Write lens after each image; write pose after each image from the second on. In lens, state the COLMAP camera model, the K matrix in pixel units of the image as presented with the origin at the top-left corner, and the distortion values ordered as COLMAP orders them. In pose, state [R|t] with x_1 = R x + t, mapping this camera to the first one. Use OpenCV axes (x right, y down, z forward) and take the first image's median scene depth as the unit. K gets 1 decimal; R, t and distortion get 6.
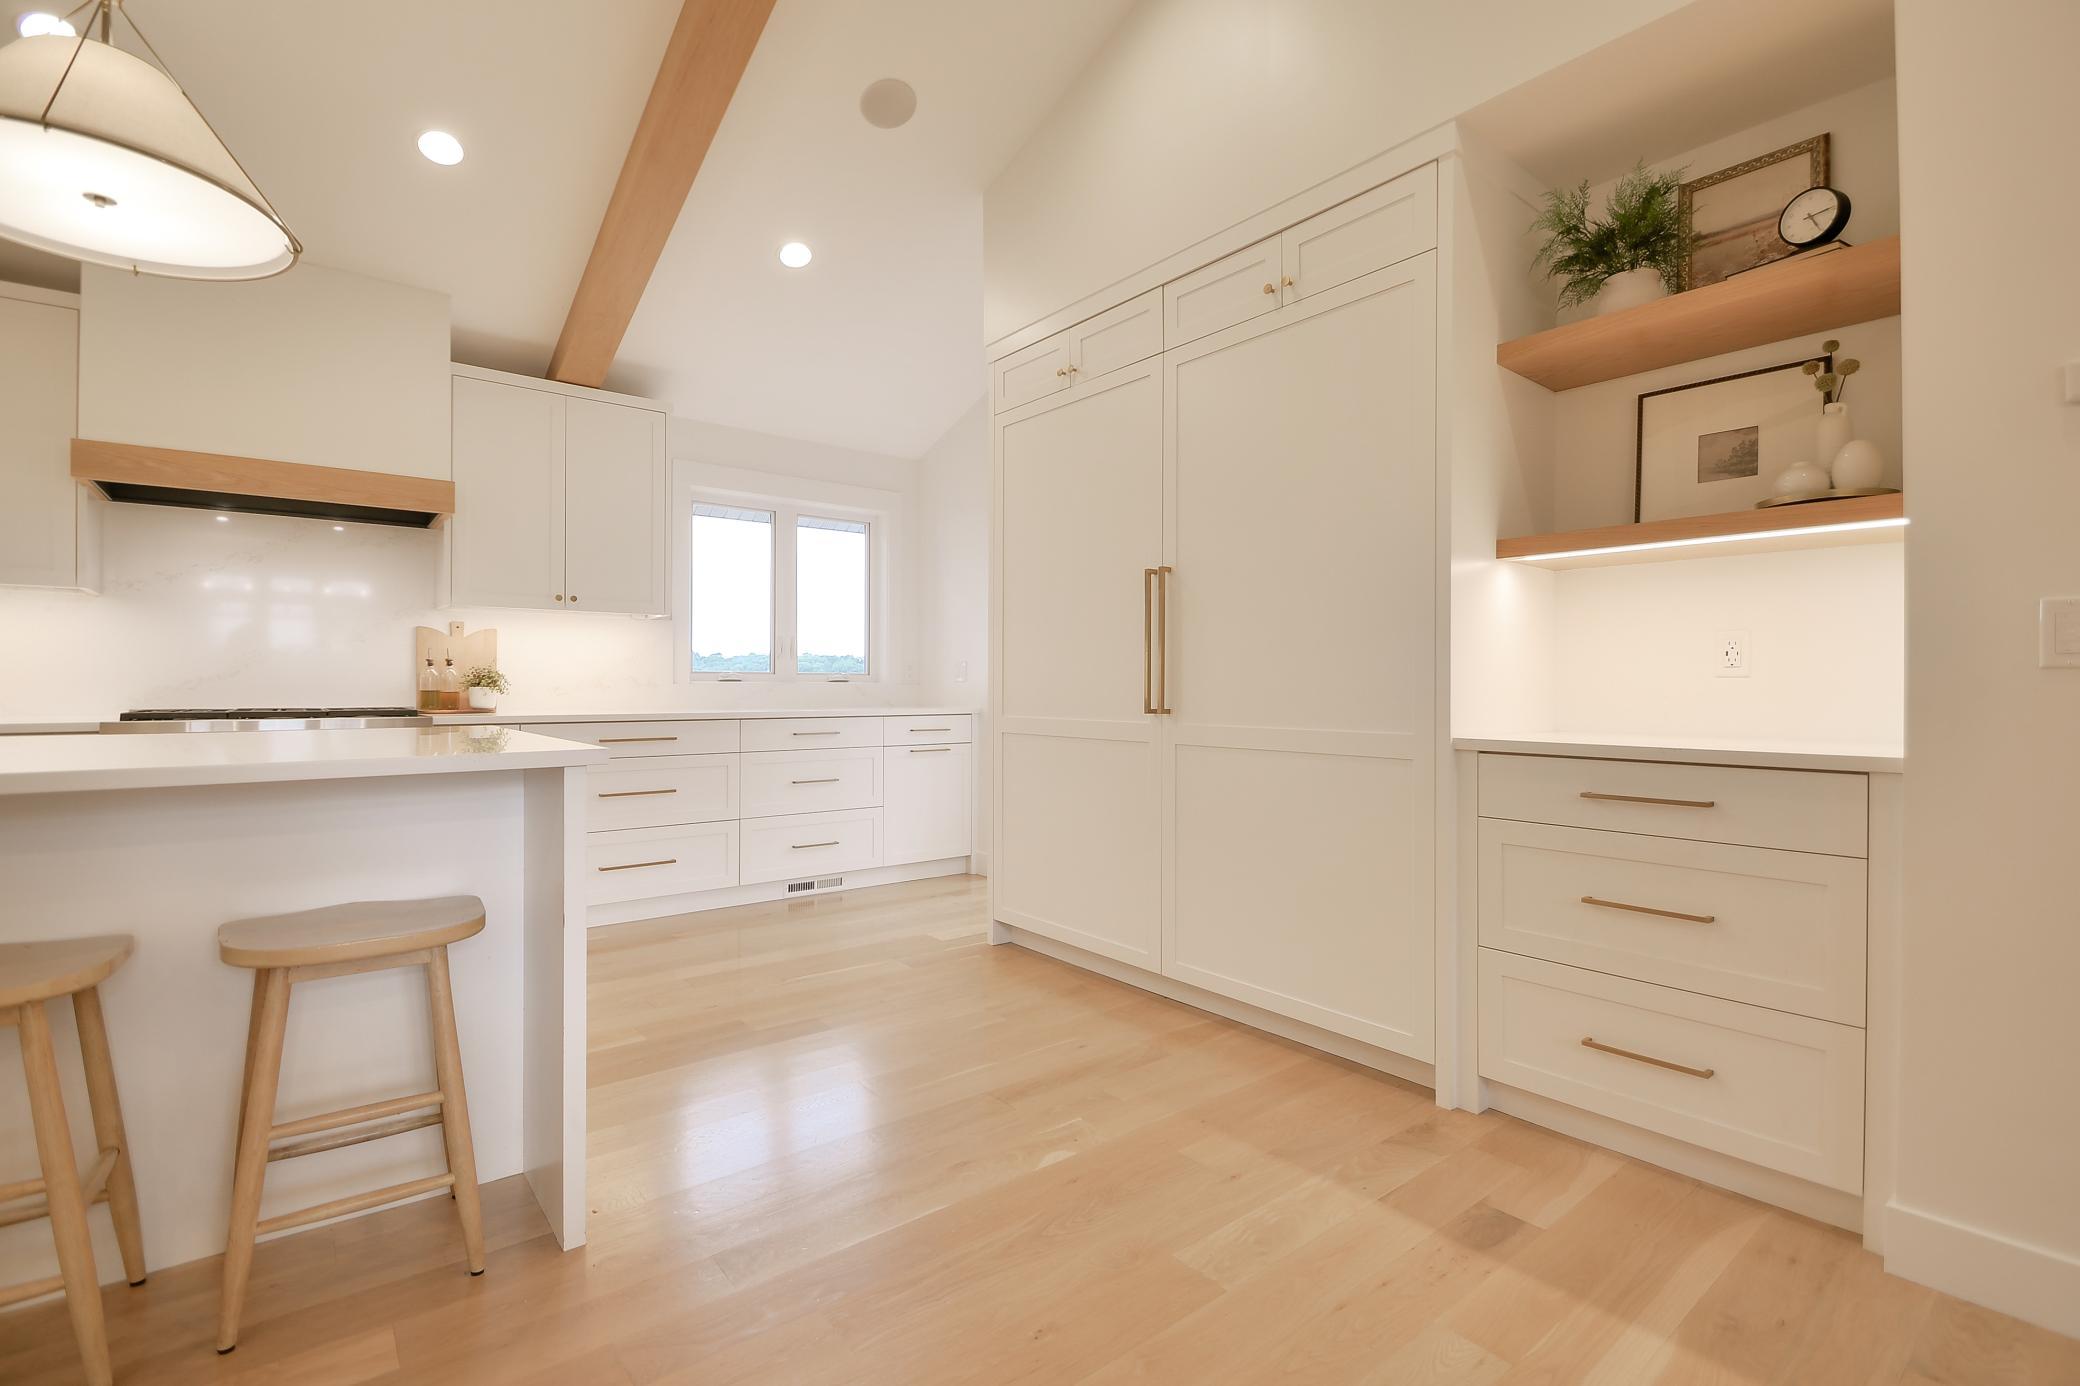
lens RADIAL K [[931.7, 0, 1038.7], [0, 931.7, 683.4], [0, 0, 1]] dist [0.020111, -0.016911]
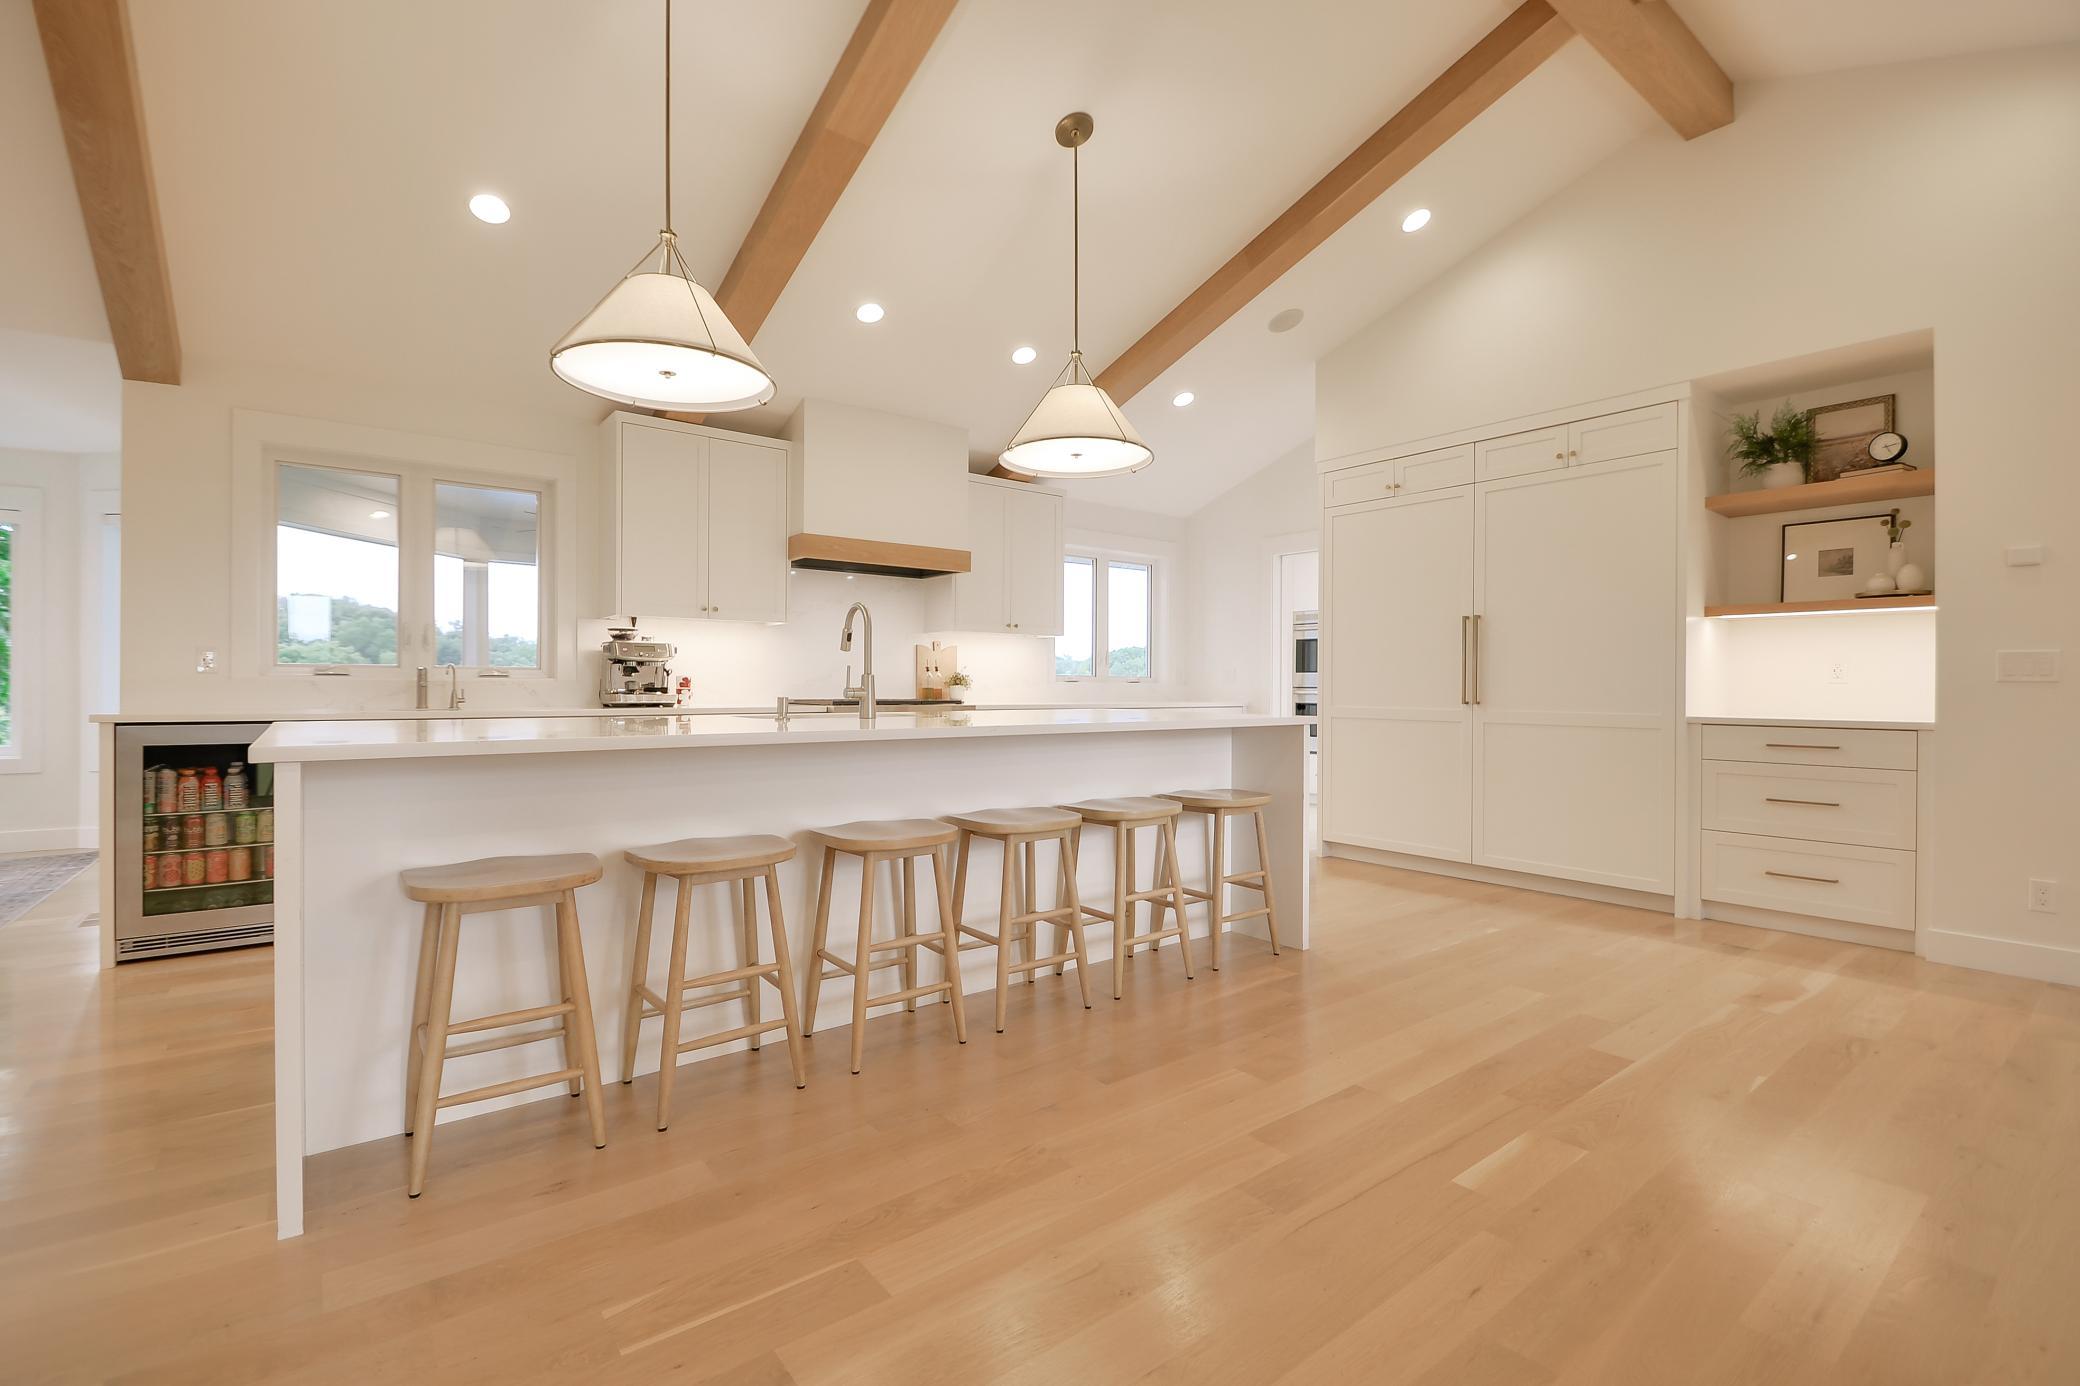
lens RADIAL K [[931.7, 0, 1038.7], [0, 931.7, 683.4], [0, 0, 1]] dist [0.020111, -0.016911]
pose [[0.999971, 0.004409, -0.006151, -0.787754], [-0.004402, 0.999990, 0.001048, -0.003348], [0.006156, -0.001020, 0.999981, -0.816387]]
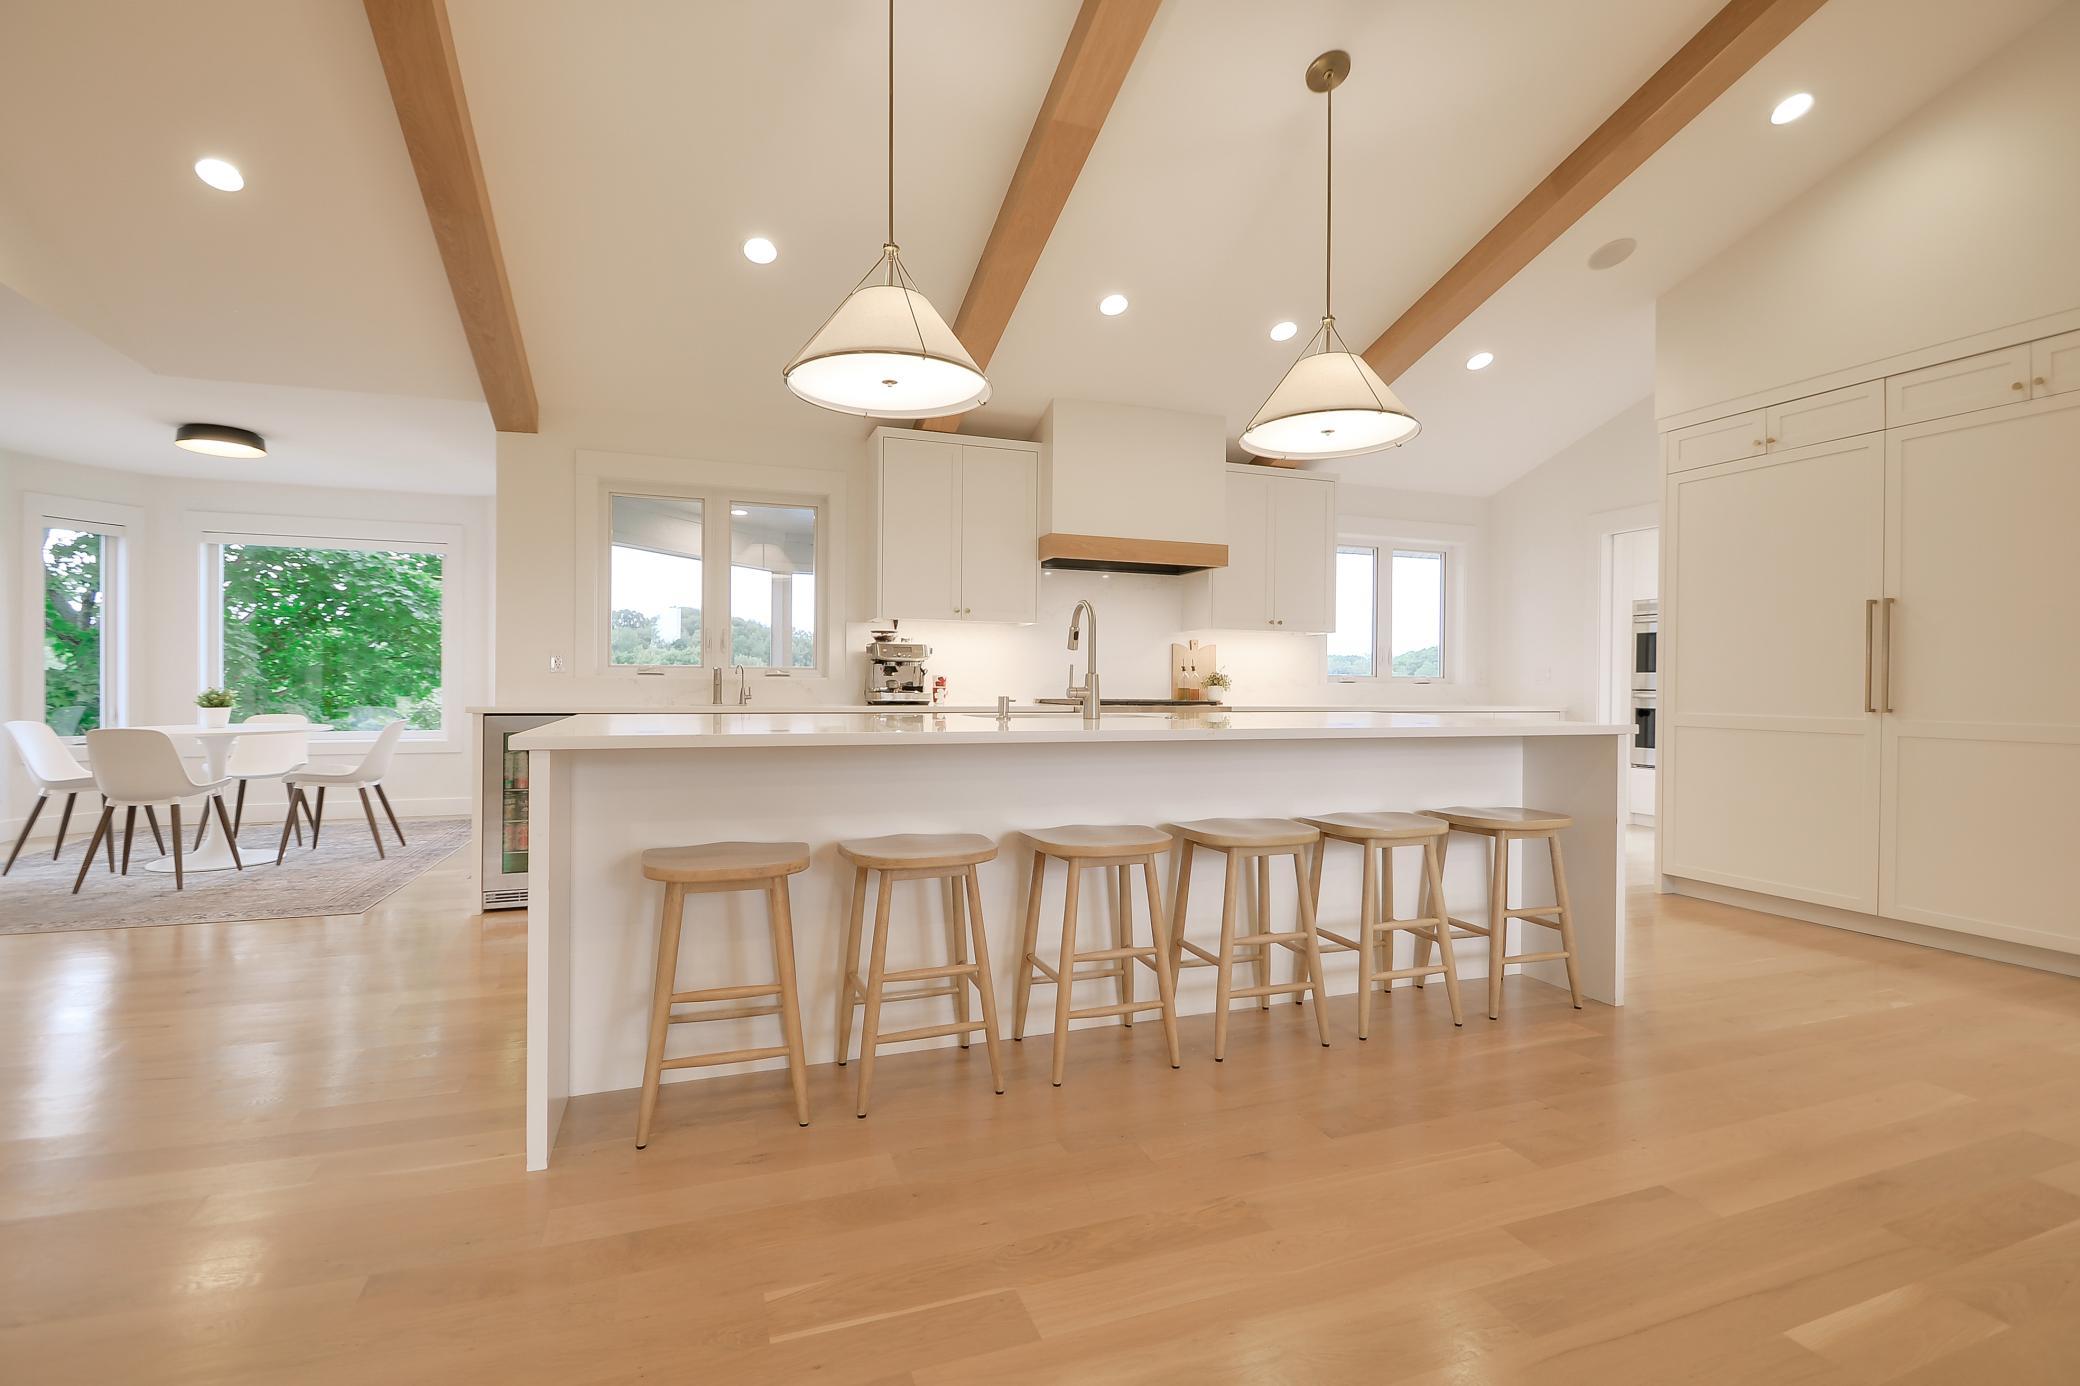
lens RADIAL K [[931.7, 0, 1038.7], [0, 931.7, 683.4], [0, 0, 1]] dist [0.020111, -0.016911]
pose [[0.947421, 0.007403, -0.319906, -0.683428], [-0.006976, 0.999973, 0.002481, -0.002756], [0.319915, -0.000119, 0.947446, -0.726169]]
